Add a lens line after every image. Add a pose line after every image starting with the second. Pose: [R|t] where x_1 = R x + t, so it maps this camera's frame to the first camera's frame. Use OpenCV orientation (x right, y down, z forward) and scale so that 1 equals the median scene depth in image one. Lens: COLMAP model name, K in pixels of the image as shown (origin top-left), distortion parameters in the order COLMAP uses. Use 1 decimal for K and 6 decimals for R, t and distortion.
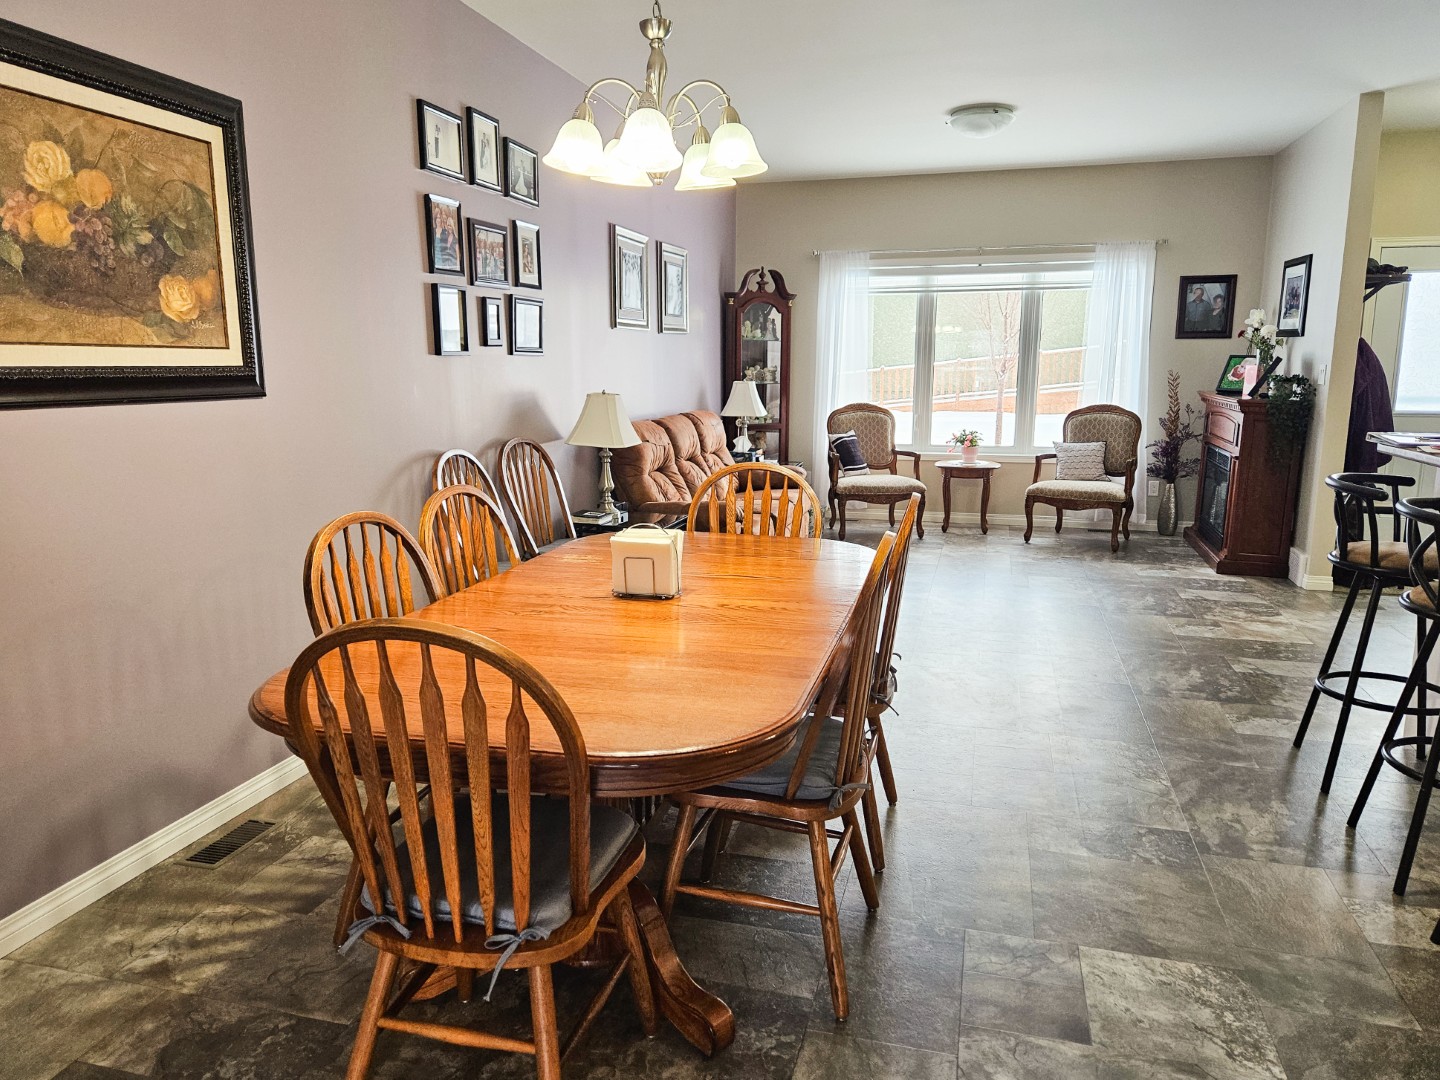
lens RADIAL K [[976.7, 0, 731.1], [0, 976.7, 530.2], [0, 0, 1]] dist [0.073584, -0.060671]
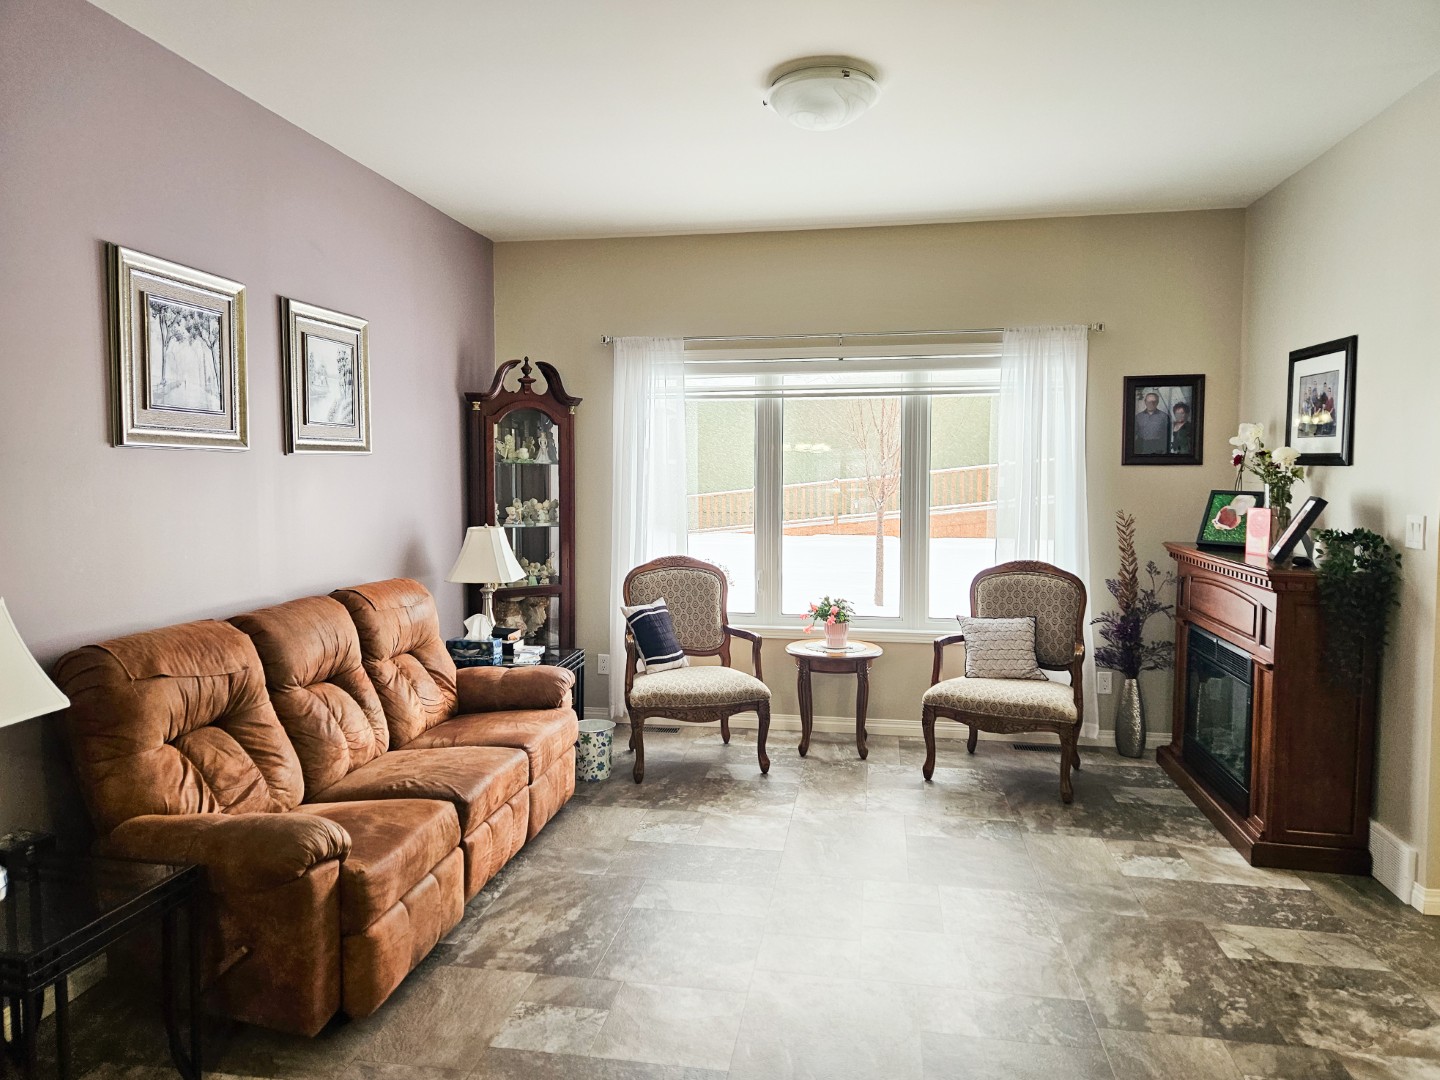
lens RADIAL K [[976.7, 0, 724.0], [0, 976.7, 522.0], [0, 0, 1]] dist [0.073584, -0.060671]
pose [[0.994617, -0.005935, 0.103448, 0.104018], [0.018730, 0.992210, -0.123160, -0.075971], [-0.101911, 0.124435, 0.986980, 0.361540]]
